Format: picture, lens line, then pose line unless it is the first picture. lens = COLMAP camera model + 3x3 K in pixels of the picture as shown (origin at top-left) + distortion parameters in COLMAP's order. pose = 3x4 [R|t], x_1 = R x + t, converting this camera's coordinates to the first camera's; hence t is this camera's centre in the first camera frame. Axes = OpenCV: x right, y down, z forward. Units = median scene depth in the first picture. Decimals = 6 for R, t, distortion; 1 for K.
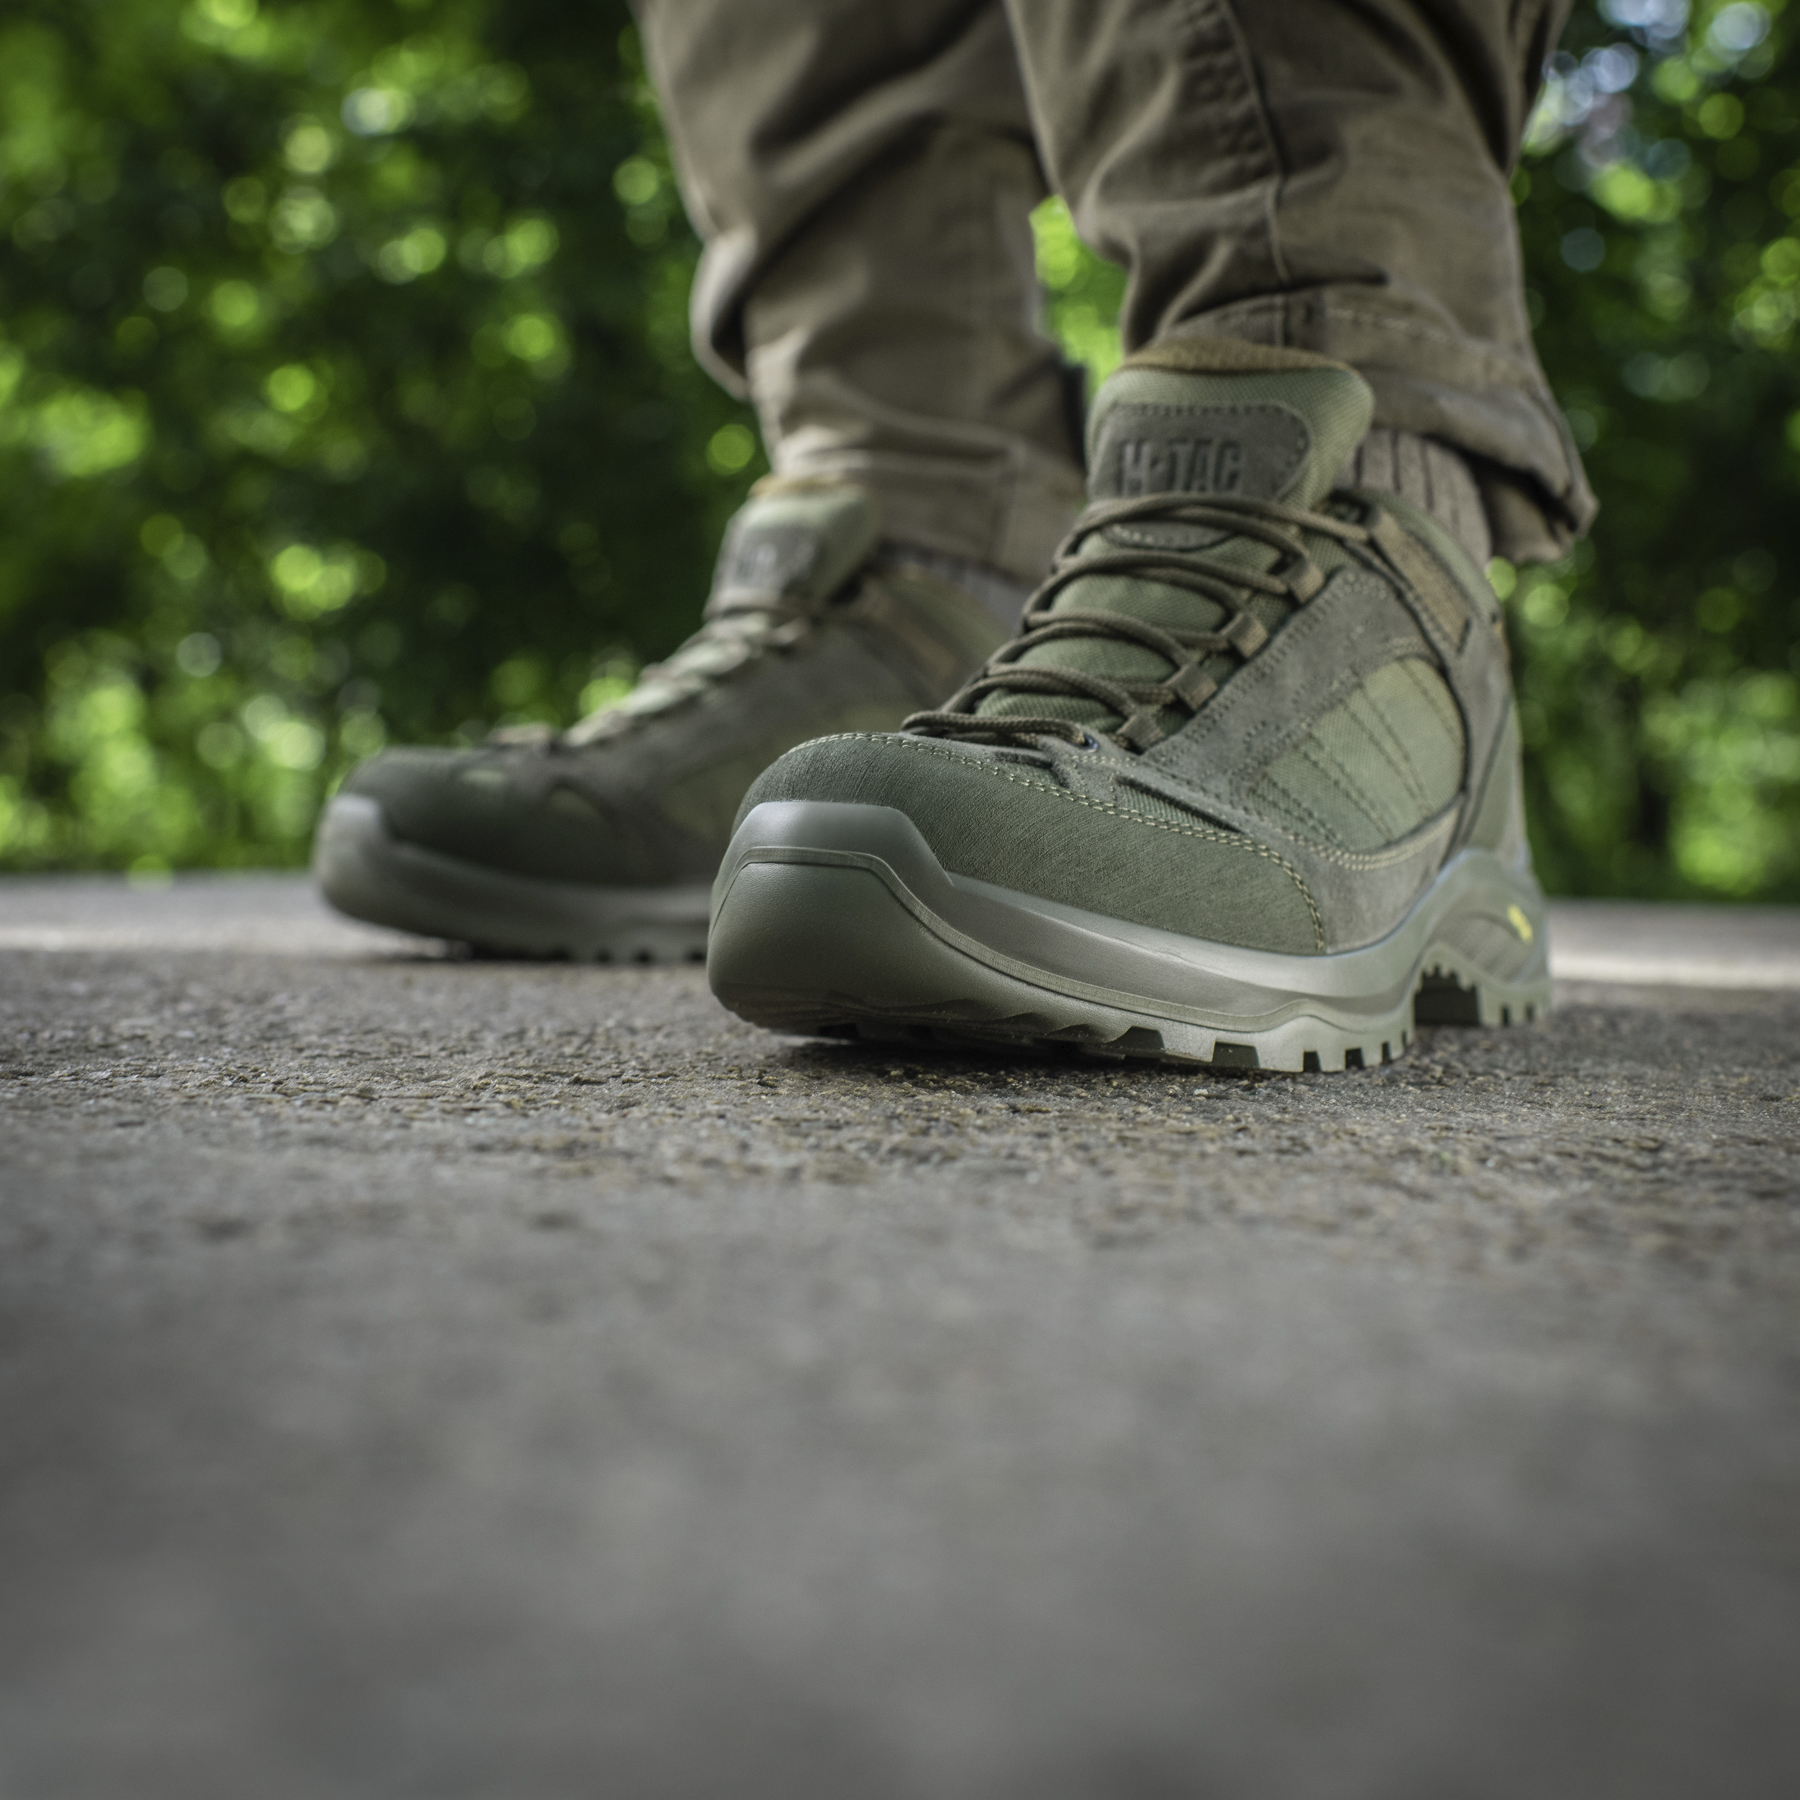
lens RADIAL K [[3700.7, 0, 890.5], [0, 3700.7, 898.6], [0, 0, 1]] dist [-0.132300, 0.000000]
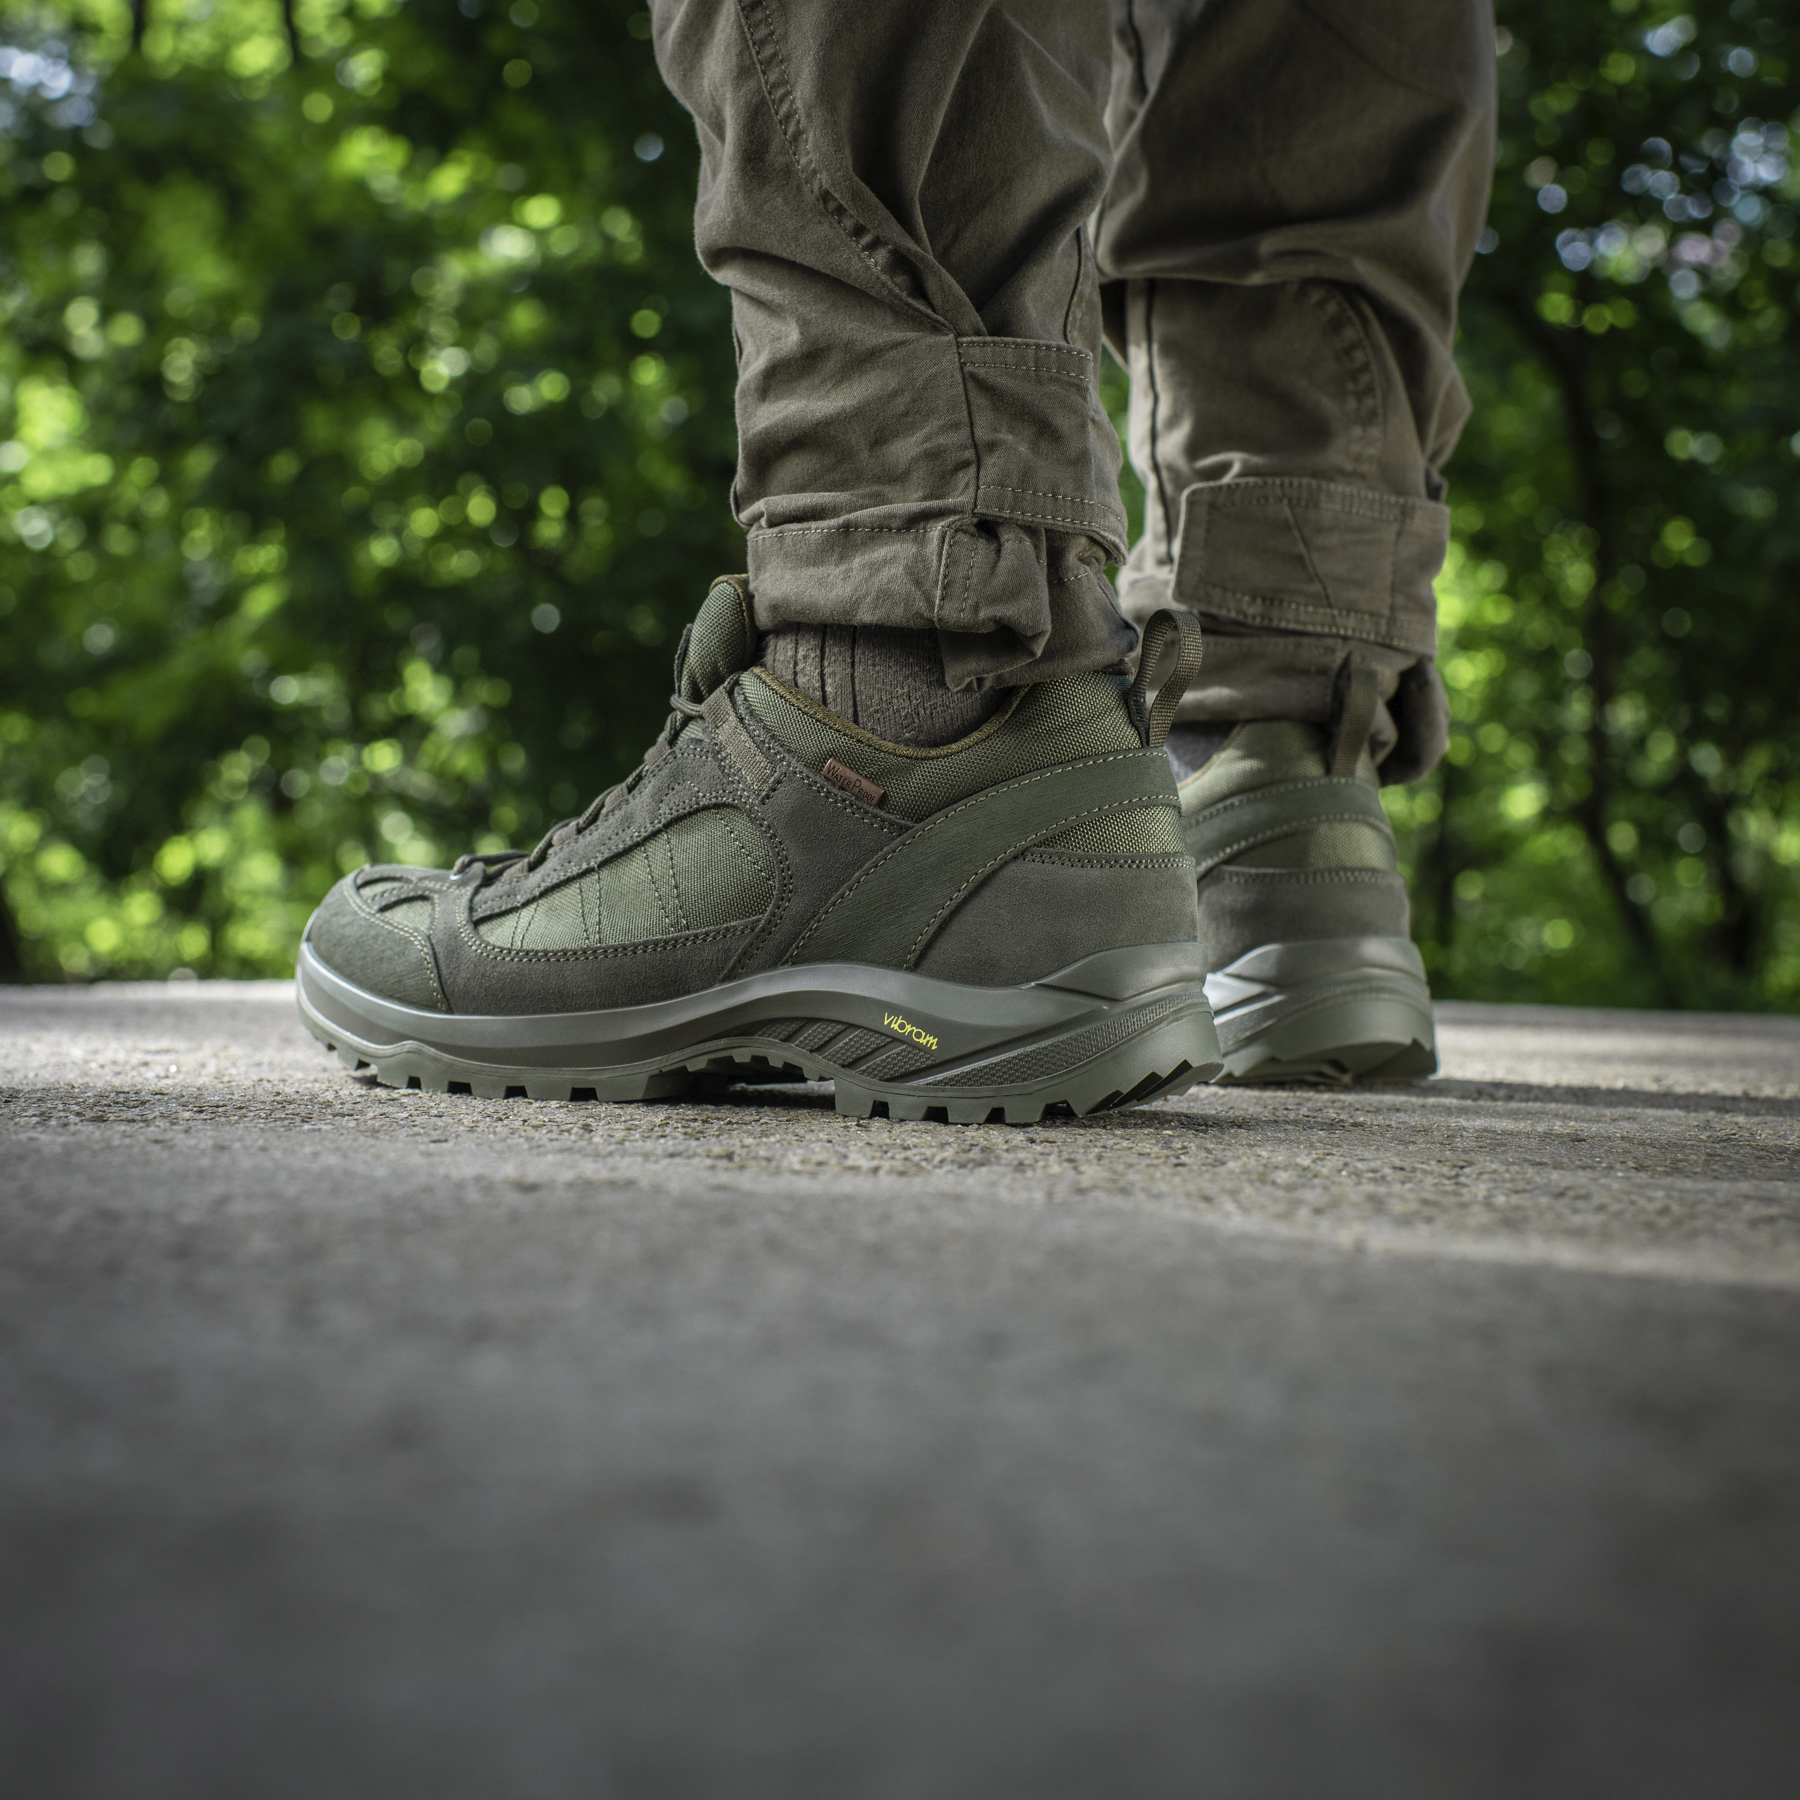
lens RADIAL K [[3700.7, 0, 898.2], [0, 3700.7, 900.8], [0, 0, 1]] dist [-0.132300, 0.000000]
pose [[0.999542, 0.002778, -0.030144, 0.027527], [-0.003649, 0.999576, -0.028875, 0.005631], [0.030051, 0.028972, 0.999128, -0.507839]]
